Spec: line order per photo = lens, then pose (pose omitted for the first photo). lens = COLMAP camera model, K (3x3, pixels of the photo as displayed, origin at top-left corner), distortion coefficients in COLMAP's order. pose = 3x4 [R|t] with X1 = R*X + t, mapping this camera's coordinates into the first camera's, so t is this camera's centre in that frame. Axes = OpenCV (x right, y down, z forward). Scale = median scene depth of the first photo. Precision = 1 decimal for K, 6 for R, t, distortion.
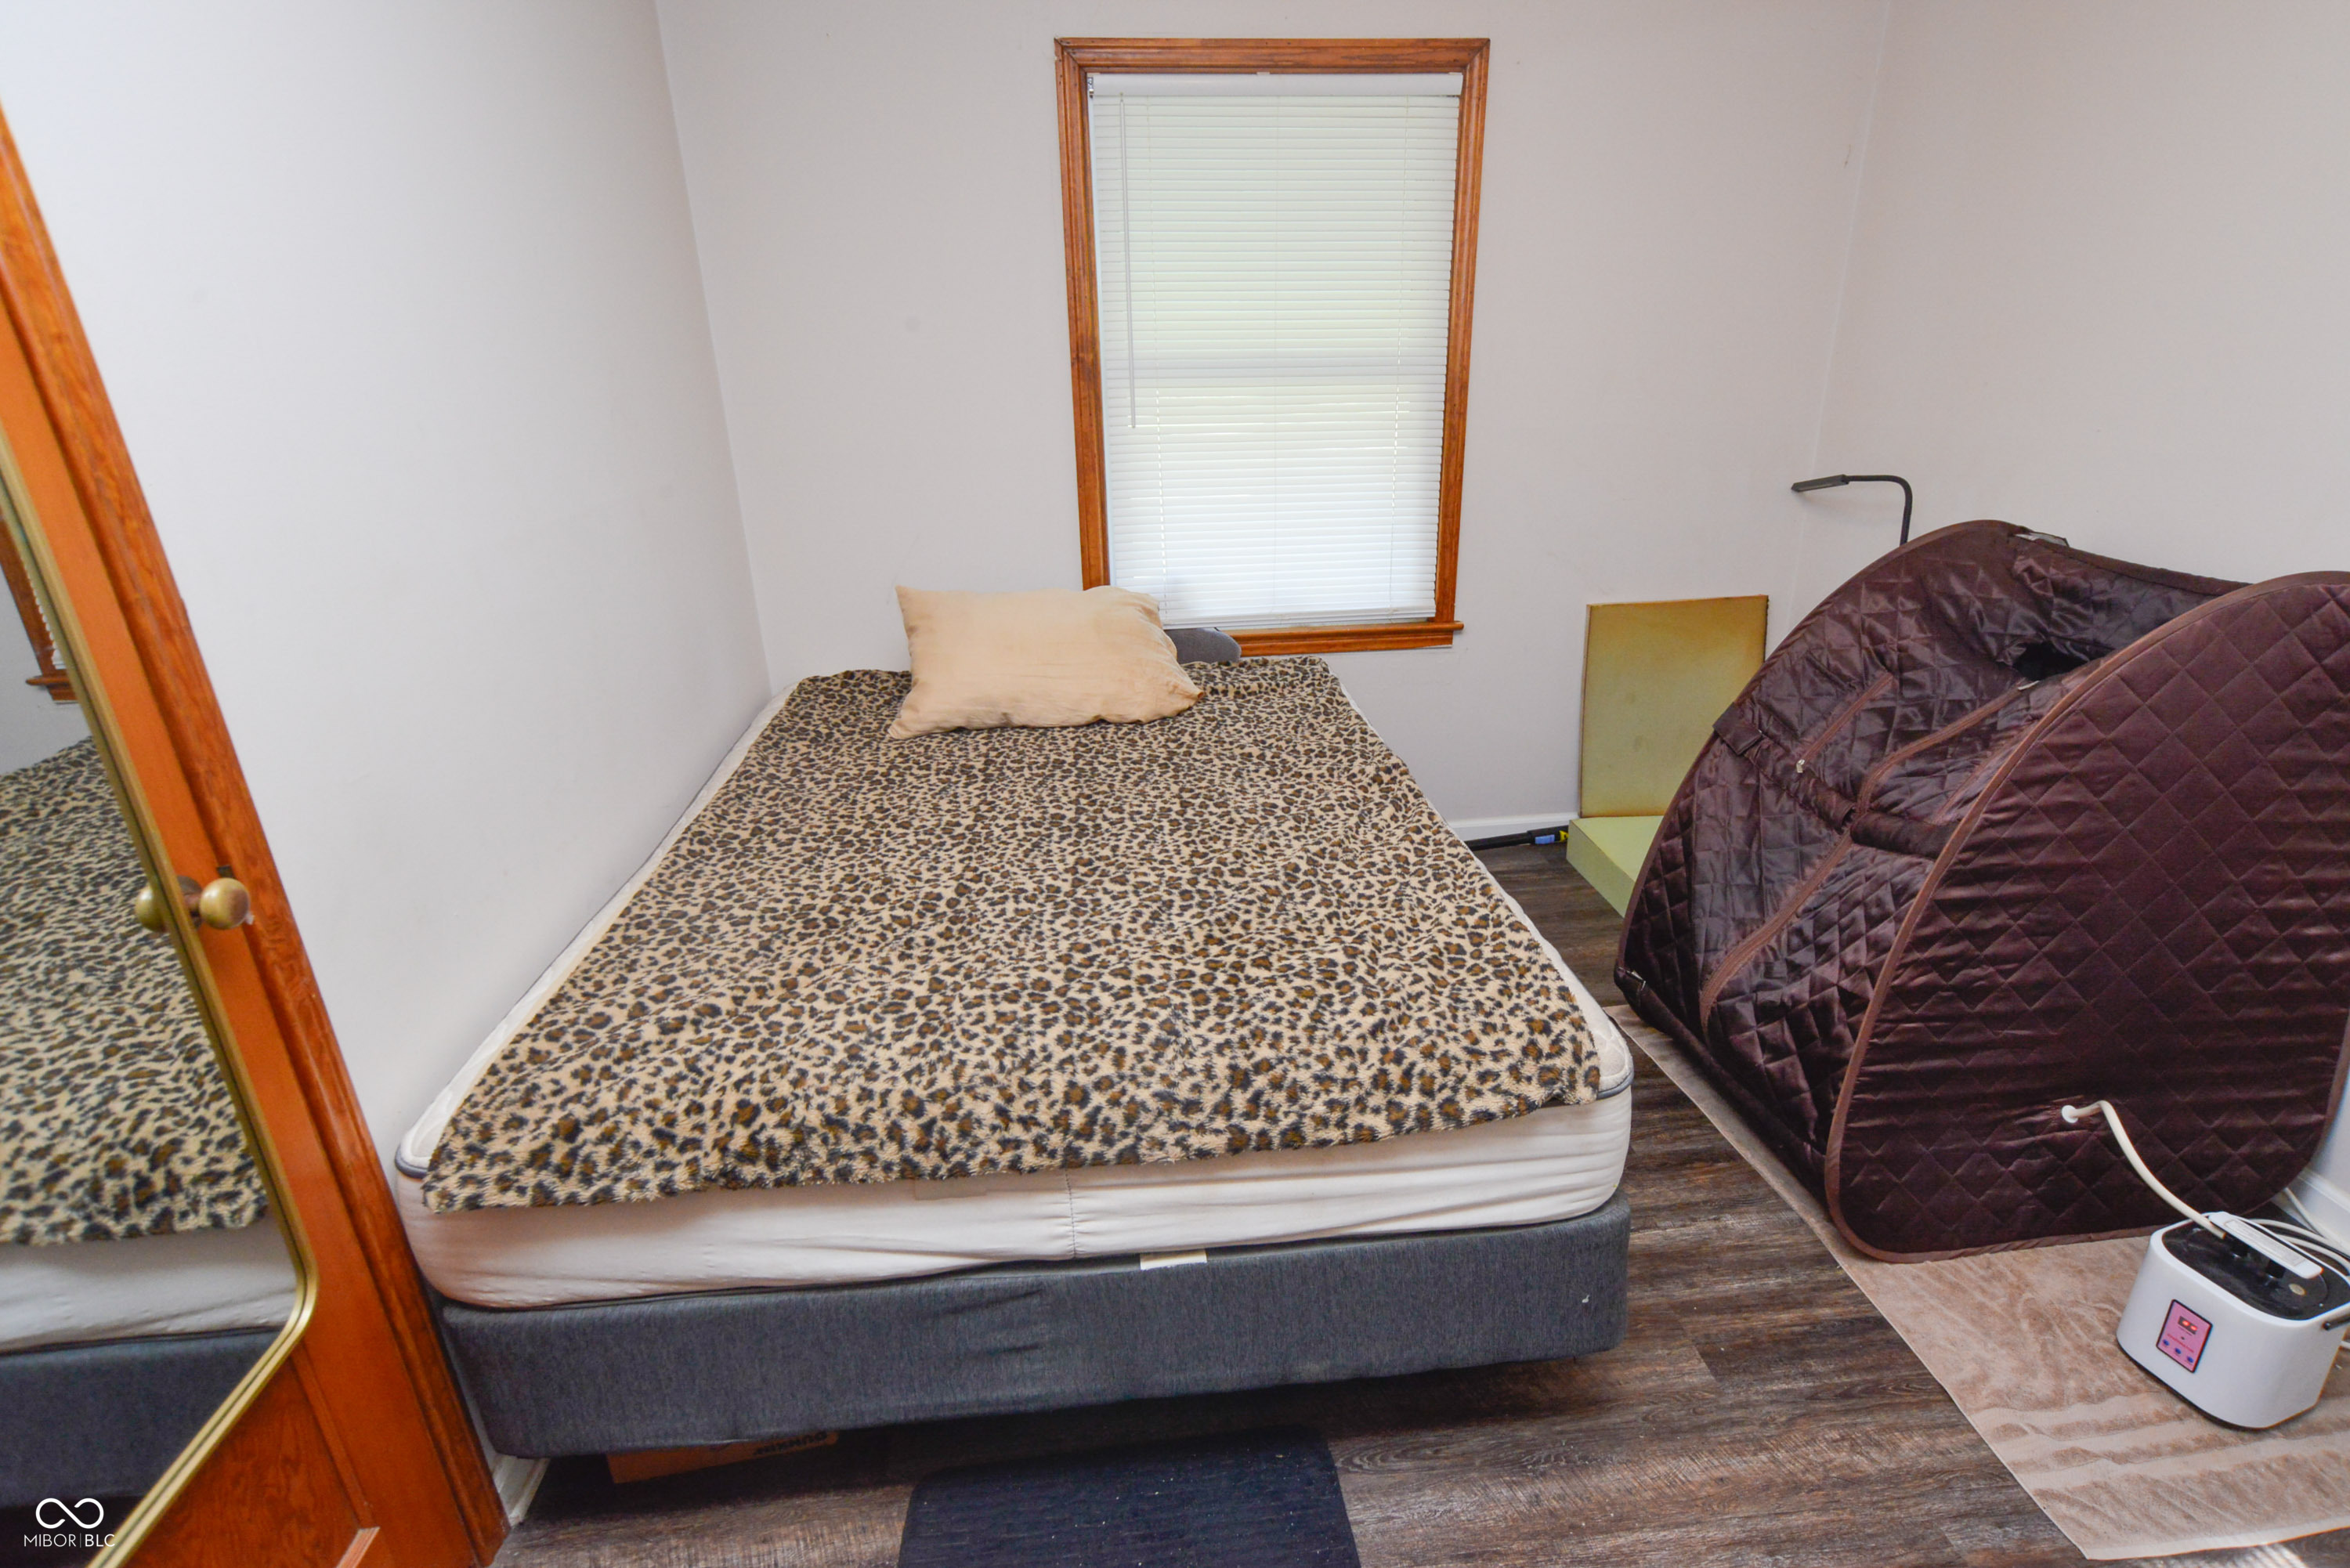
lens RADIAL K [[1163.6, 0, 1198.5], [0, 1163.6, 801.2], [0, 0, 1]] dist [-0.023764, 0.012715]
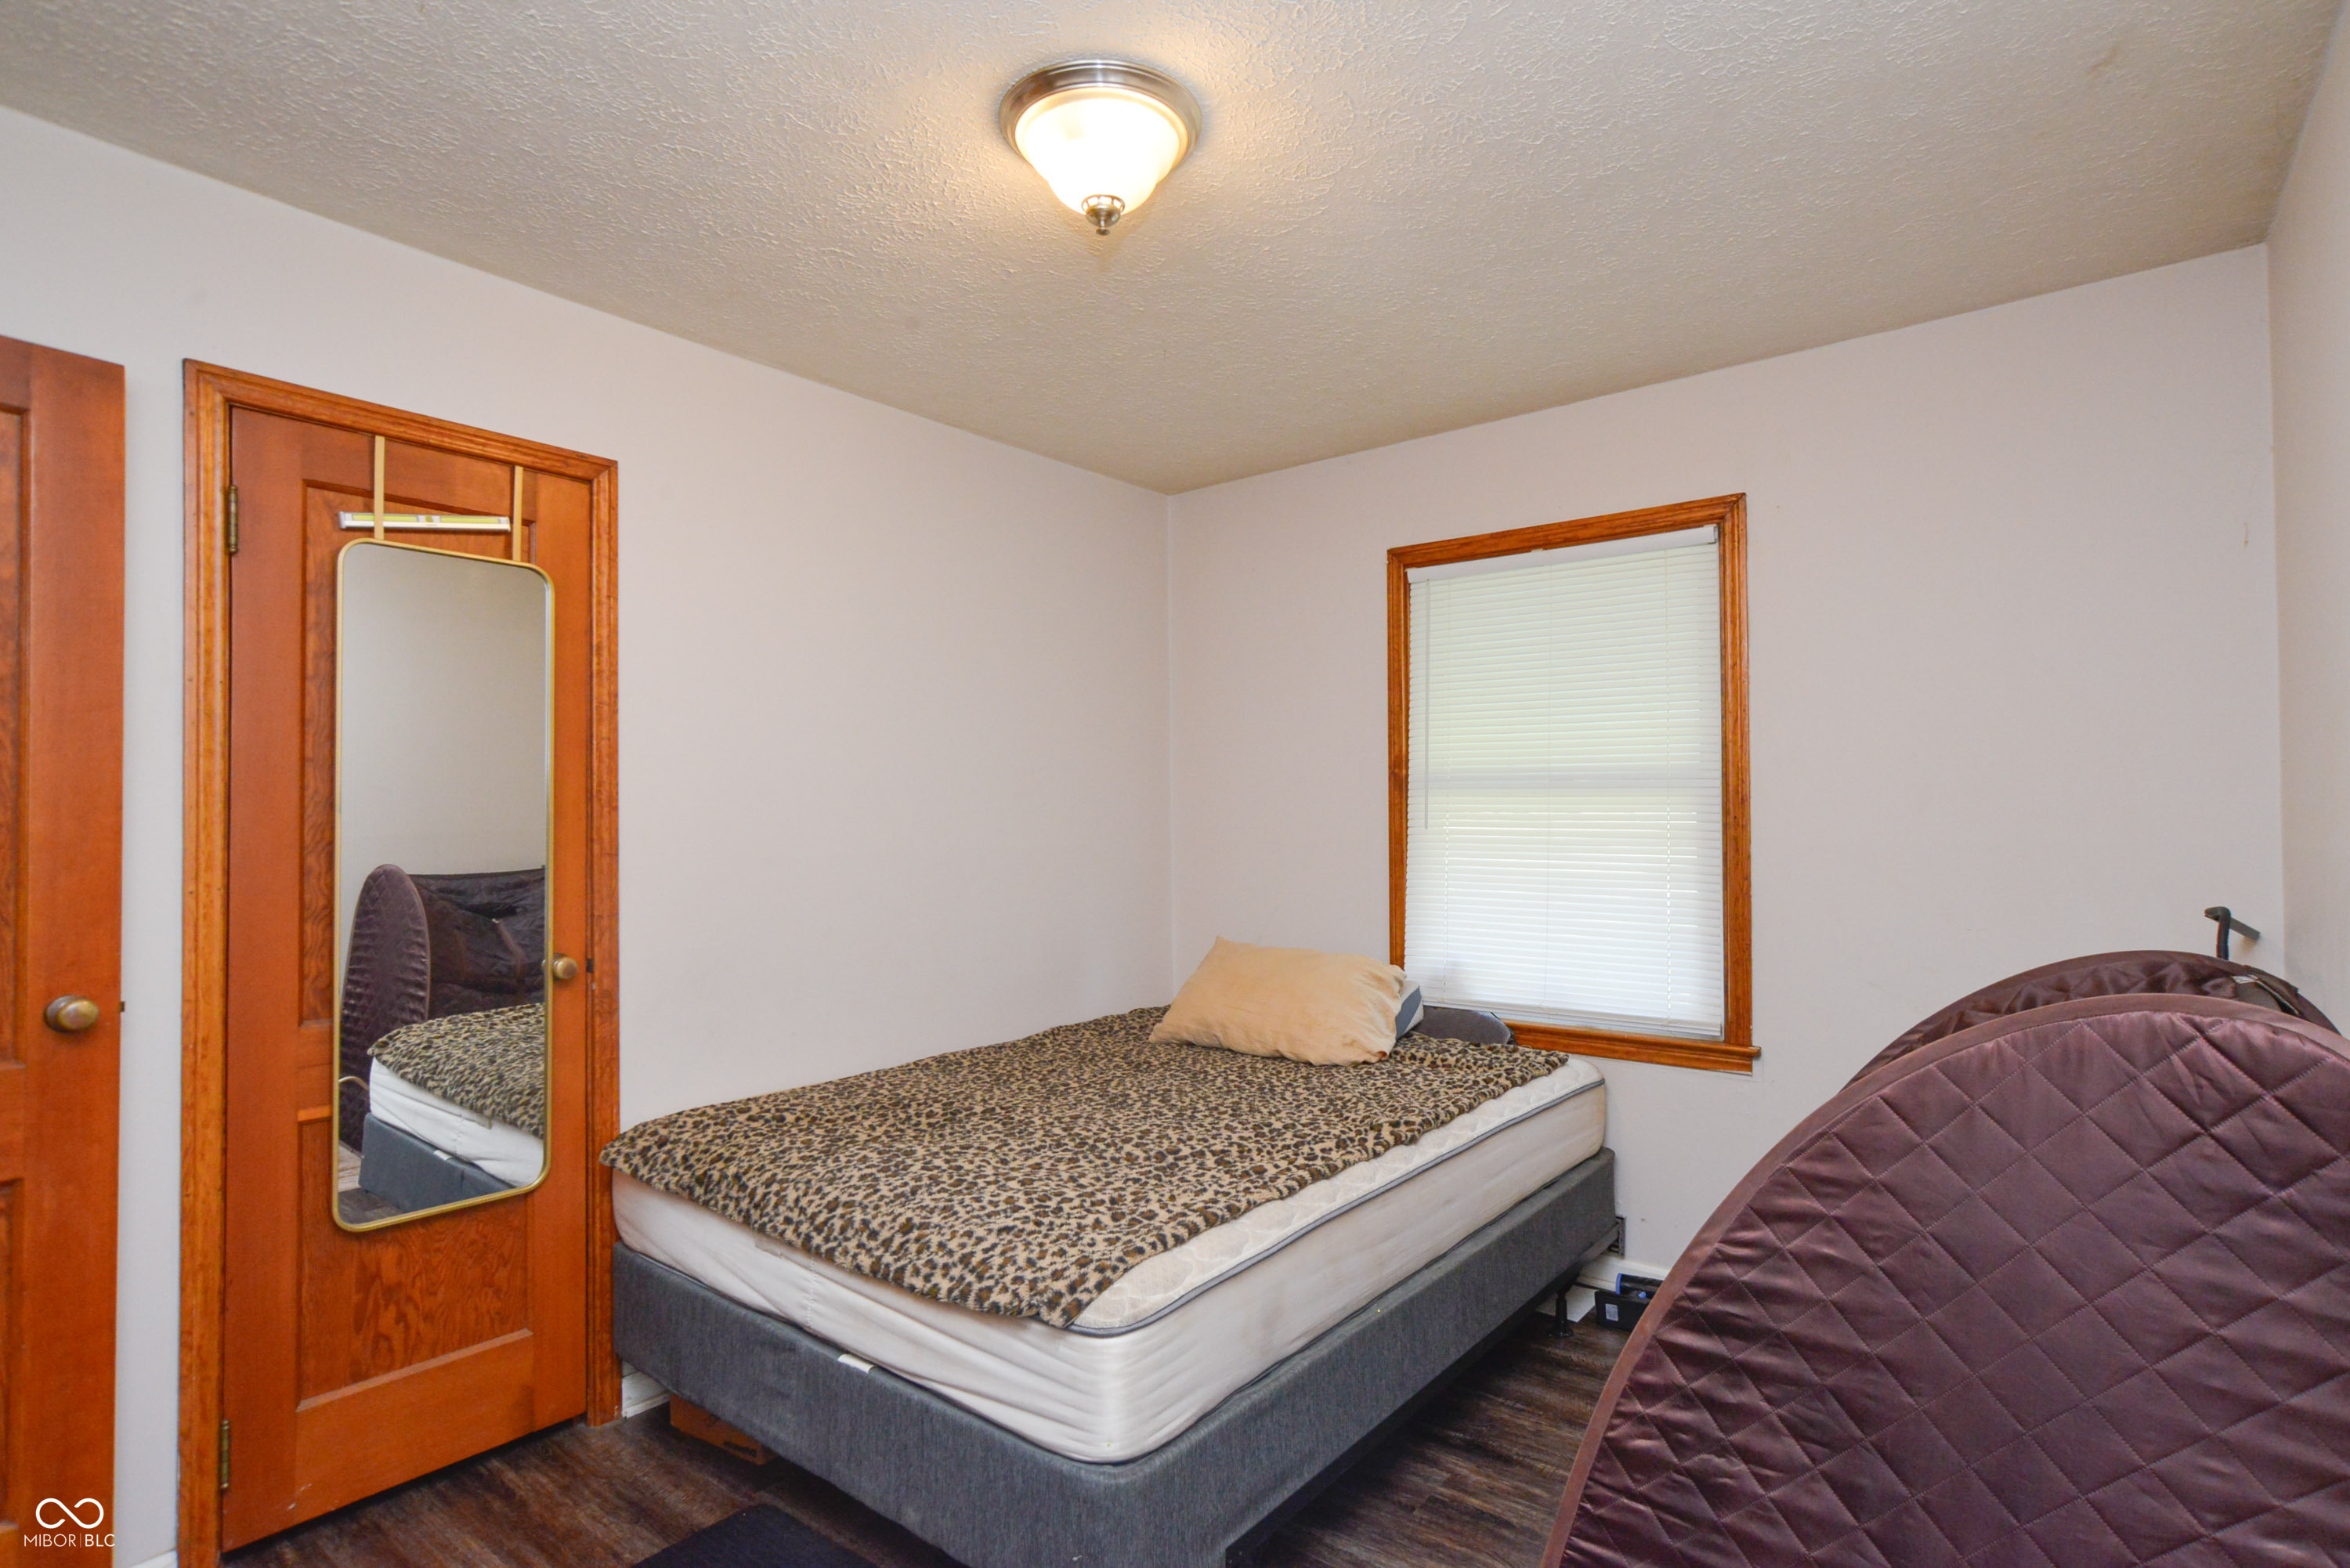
lens RADIAL K [[1163.6, 0, 1210.4], [0, 1163.6, 804.4], [0, 0, 1]] dist [-0.023764, 0.012715]
pose [[0.724717, 0.011047, -0.688958, 0.994992], [-0.262274, 0.929030, -0.260990, 0.030830], [0.637180, 0.369840, 0.676181, 0.098657]]
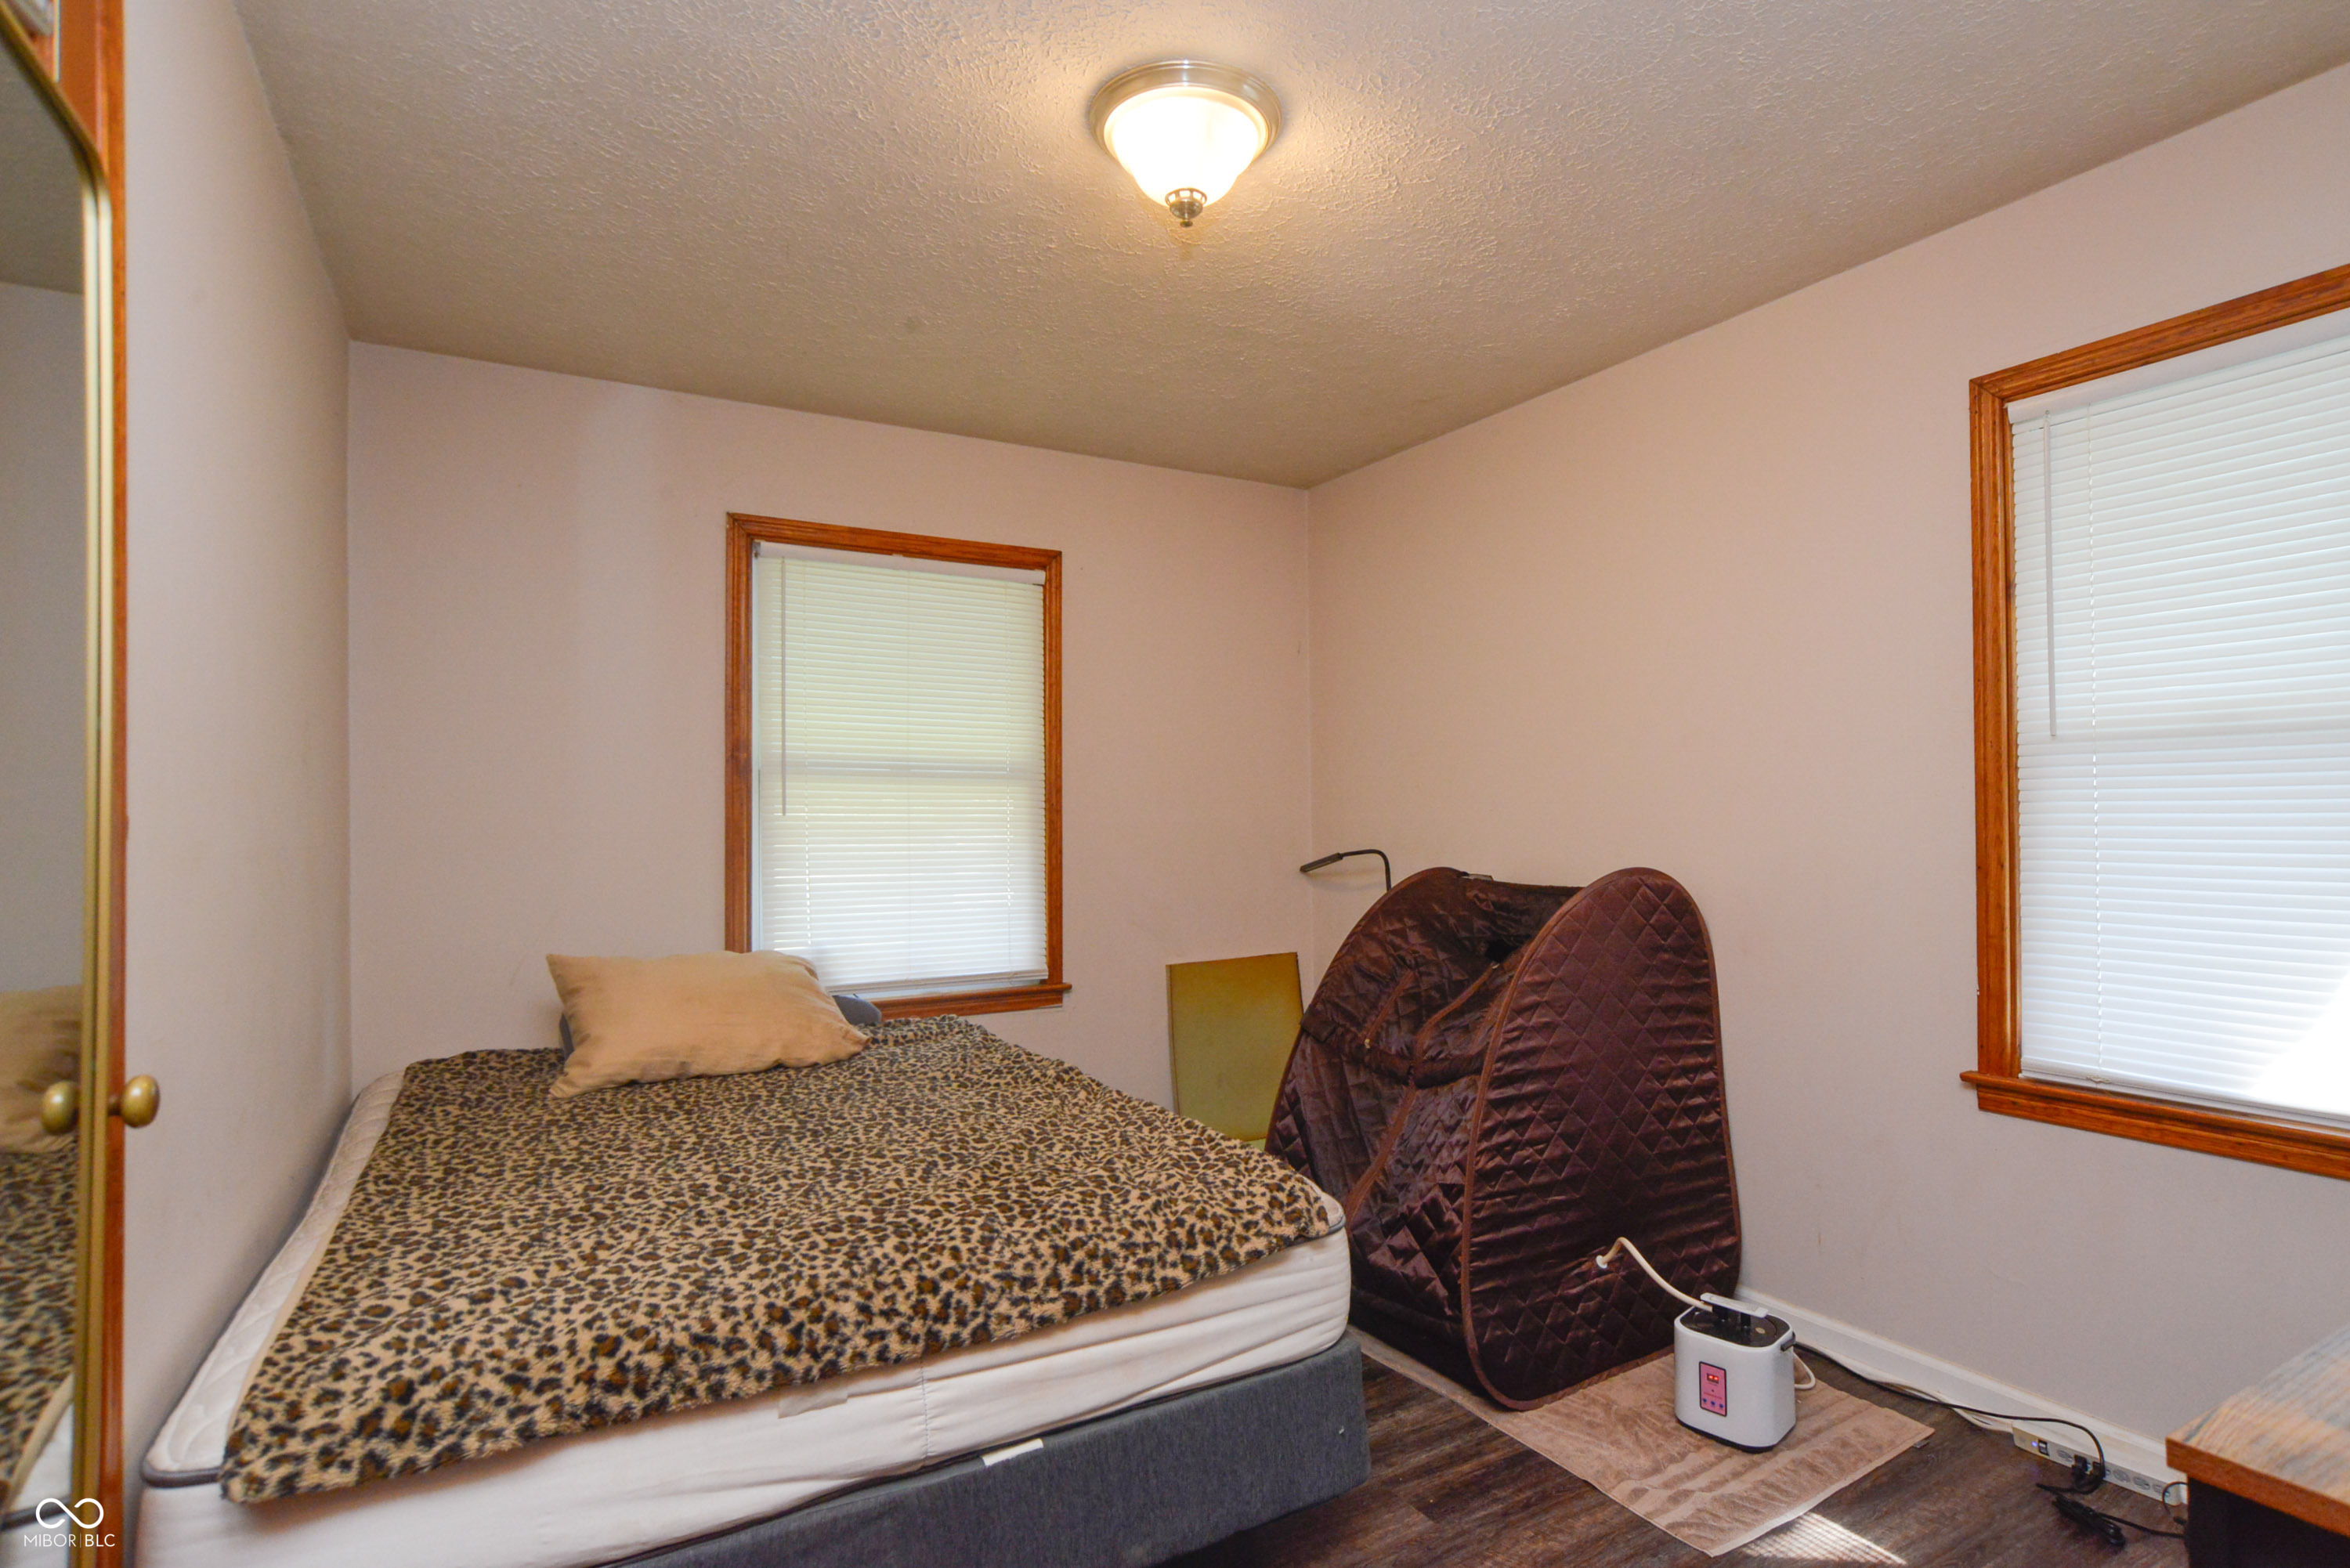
lens RADIAL K [[1163.6, 0, 1200.9], [0, 1163.6, 801.0], [0, 0, 1]] dist [-0.023764, 0.012715]
pose [[0.906467, 0.019578, 0.421822, -0.274630], [0.145847, 0.922937, -0.356252, 0.205204], [-0.396289, 0.384453, 0.833757, -0.165562]]
